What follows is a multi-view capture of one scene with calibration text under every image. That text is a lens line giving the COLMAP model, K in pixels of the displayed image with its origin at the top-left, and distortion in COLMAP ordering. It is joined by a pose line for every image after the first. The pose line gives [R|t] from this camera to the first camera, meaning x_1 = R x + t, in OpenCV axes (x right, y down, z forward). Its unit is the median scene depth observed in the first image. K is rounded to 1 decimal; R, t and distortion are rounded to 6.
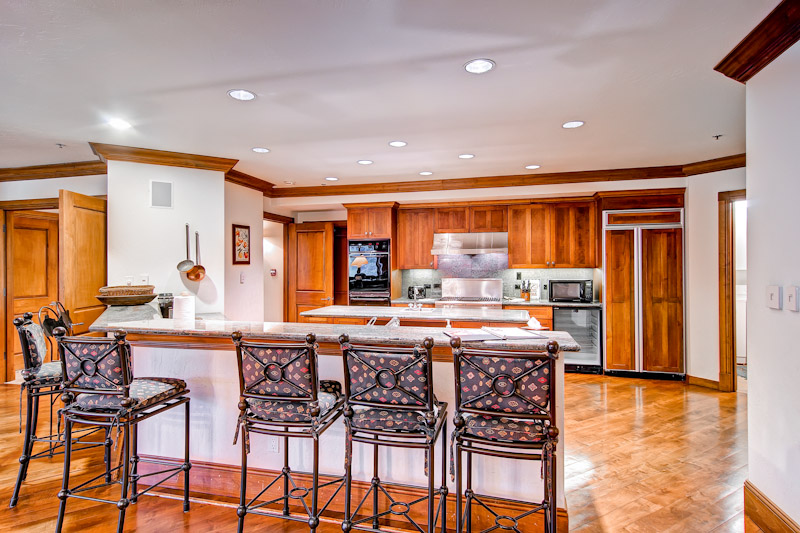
lens RADIAL K [[431.6, 0, 393.5], [0, 431.6, 265.1], [0, 0, 1]] dist [0.021163, -0.006189]
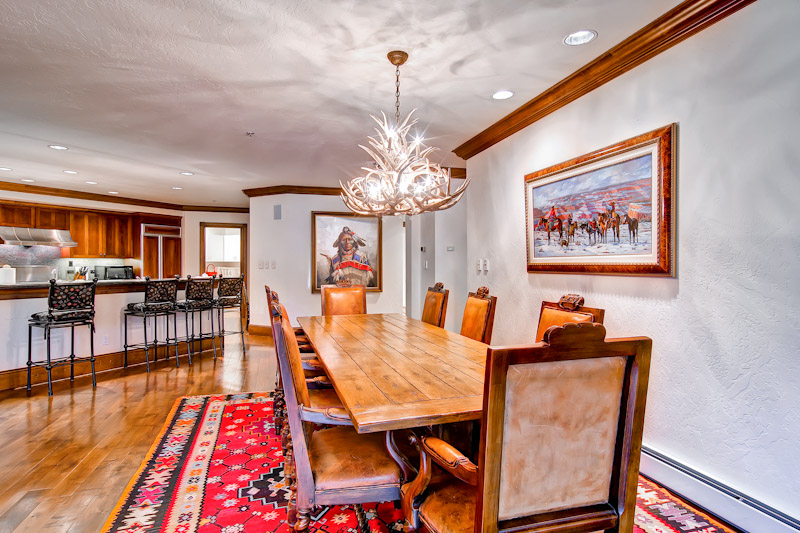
lens RADIAL K [[431.6, 0, 402.2], [0, 431.6, 265.5], [0, 0, 1]] dist [0.021163, -0.006189]
pose [[0.244519, 0.004410, 0.969635, -0.822615], [-0.005666, 0.999979, -0.003119, 0.031138], [-0.969628, -0.004731, 0.244539, -0.343558]]
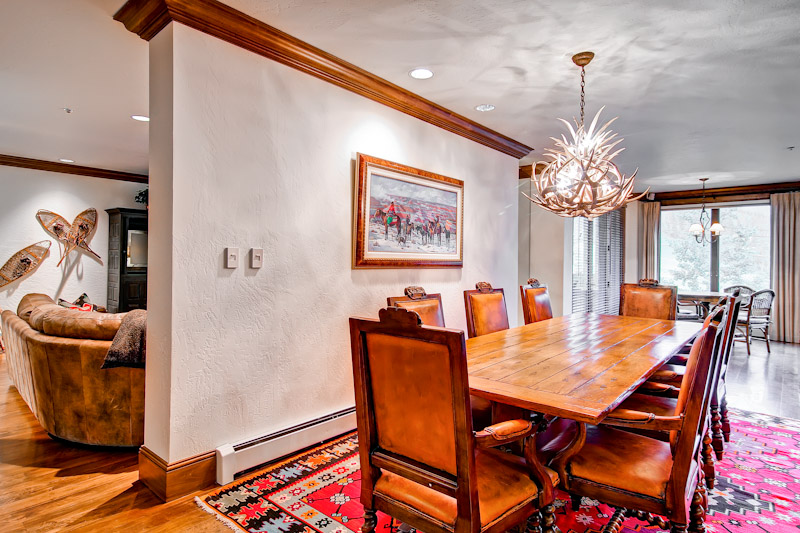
lens RADIAL K [[431.6, 0, 401.6], [0, 431.6, 260.3], [0, 0, 1]] dist [0.021163, -0.006189]
pose [[-0.951681, -0.006071, -0.307028, 3.965627], [-0.004740, 0.999976, -0.005083, 0.029485], [0.307051, -0.003382, -0.951687, 2.778226]]
